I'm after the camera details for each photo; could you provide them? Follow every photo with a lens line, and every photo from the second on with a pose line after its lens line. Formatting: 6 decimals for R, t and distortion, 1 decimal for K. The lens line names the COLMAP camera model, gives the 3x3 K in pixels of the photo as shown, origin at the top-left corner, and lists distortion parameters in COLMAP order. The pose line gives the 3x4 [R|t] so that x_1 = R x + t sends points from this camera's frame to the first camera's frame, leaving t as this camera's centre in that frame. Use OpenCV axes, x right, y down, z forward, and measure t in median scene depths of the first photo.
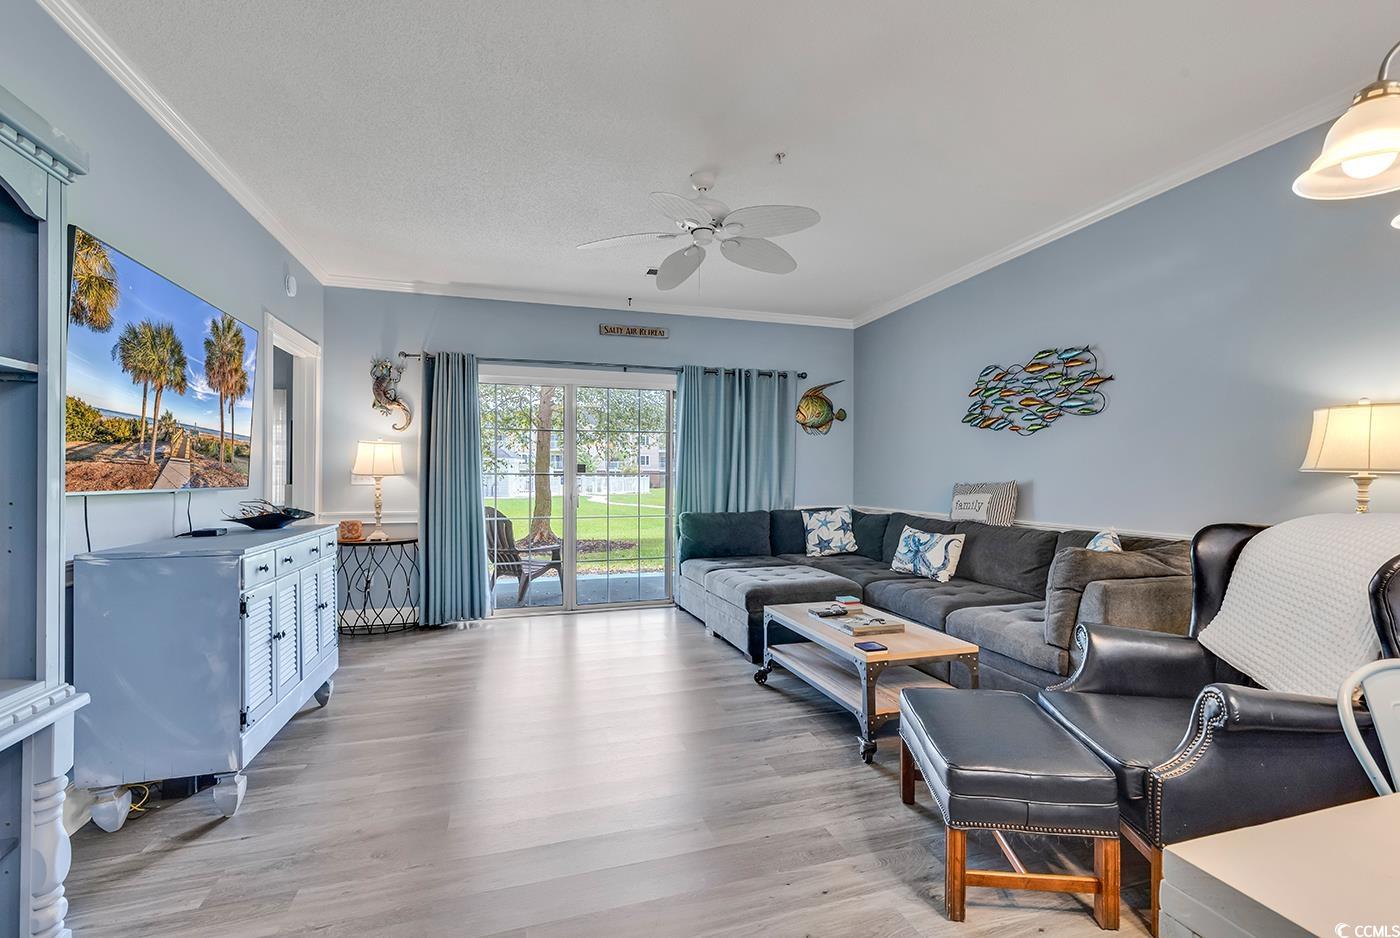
lens RADIAL K [[624.1, 0, 707.9], [0, 624.1, 478.2], [0, 0, 1]] dist [0.003514, -0.000369]
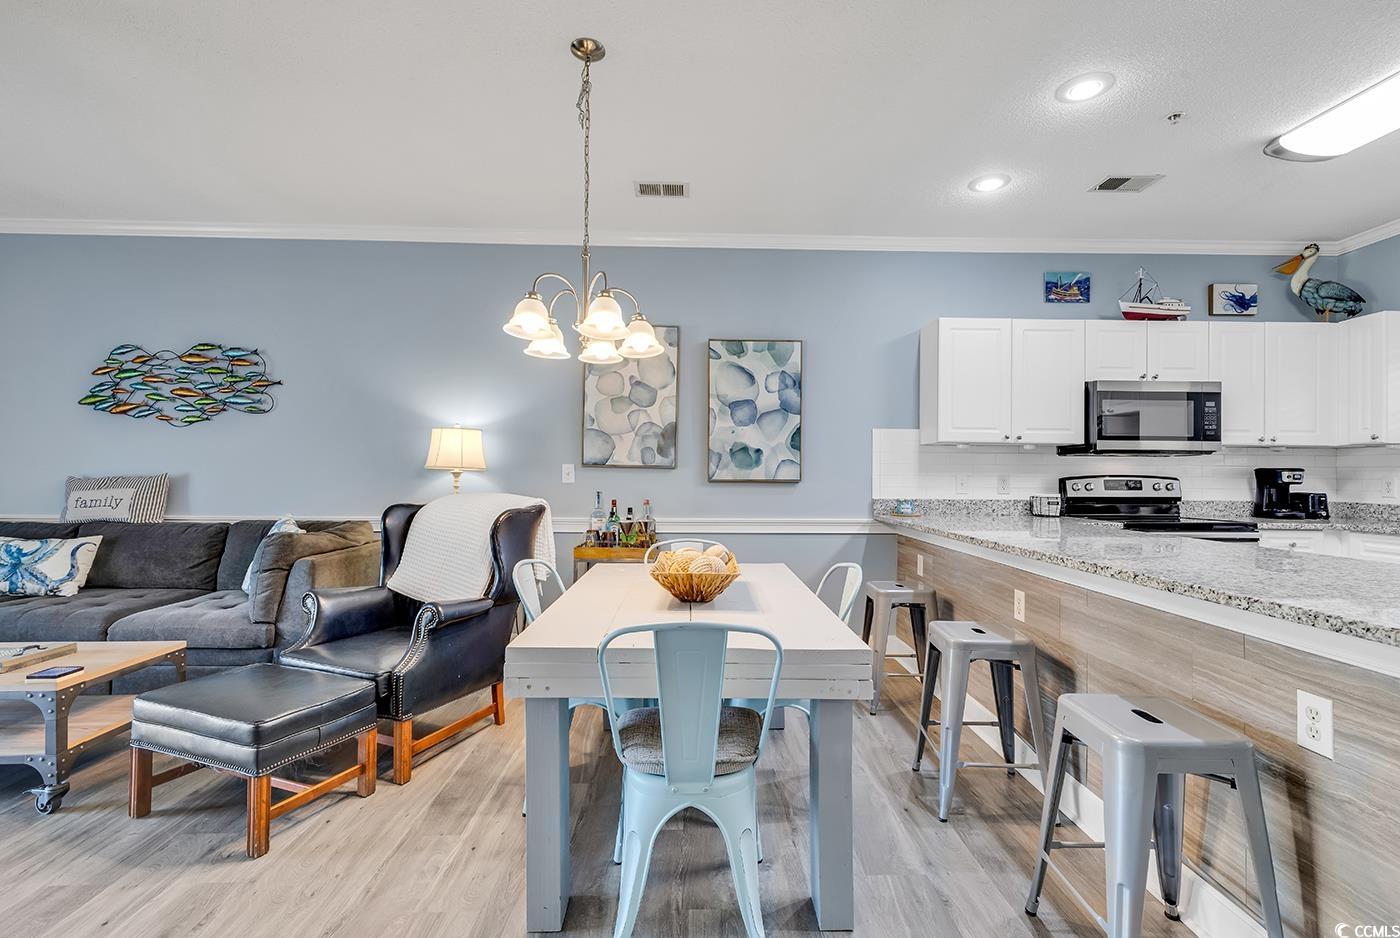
lens RADIAL K [[627.1, 0, 708.4], [0, 627.1, 469.0], [0, 0, 1]] dist [0.007111, -0.000967]
pose [[0.268612, 0.009591, 0.963201, -0.196710], [-0.005214, 0.999950, -0.008503, 0.000549], [-0.963234, -0.002738, 0.268648, -0.039835]]
